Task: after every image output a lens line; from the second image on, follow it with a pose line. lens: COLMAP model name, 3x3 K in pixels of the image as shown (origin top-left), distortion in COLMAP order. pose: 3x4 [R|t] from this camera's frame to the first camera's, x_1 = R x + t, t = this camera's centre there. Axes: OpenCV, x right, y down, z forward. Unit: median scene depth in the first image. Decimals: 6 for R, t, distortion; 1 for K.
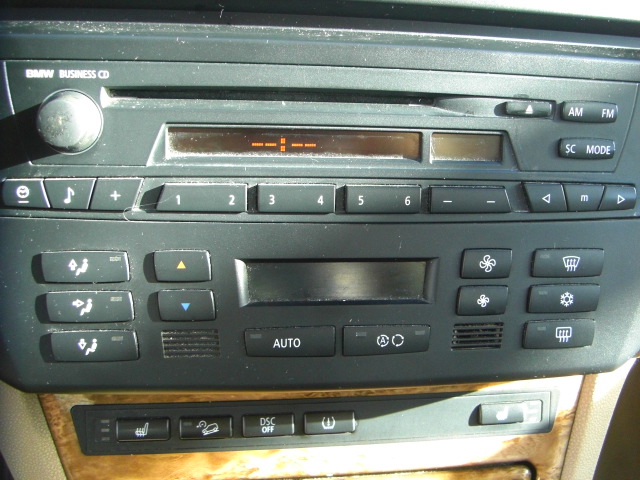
lens RADIAL K [[723.9, 0, 351.9], [0, 723.9, 246.0], [0, 0, 1]] dist [-0.147872, 0.000000]
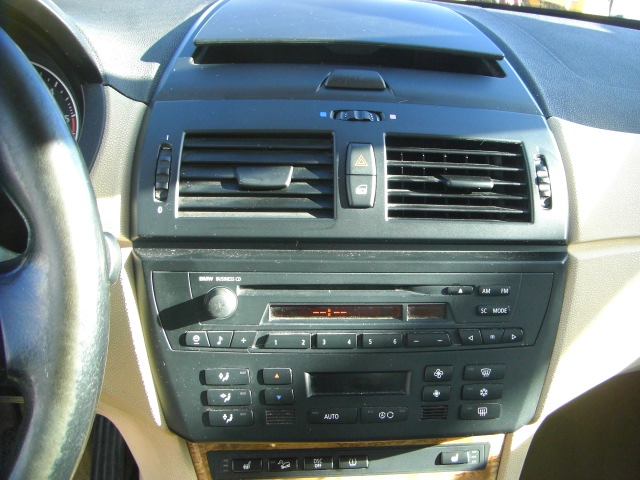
lens RADIAL K [[723.9, 0, 339.0], [0, 723.9, 242.4], [0, 0, 1]] dist [-0.147872, 0.000000]
pose [[0.999021, -0.005501, -0.043891, 0.015180], [0.001204, 0.995252, -0.097322, -0.135175], [0.044218, 0.097174, 0.994285, -0.908456]]
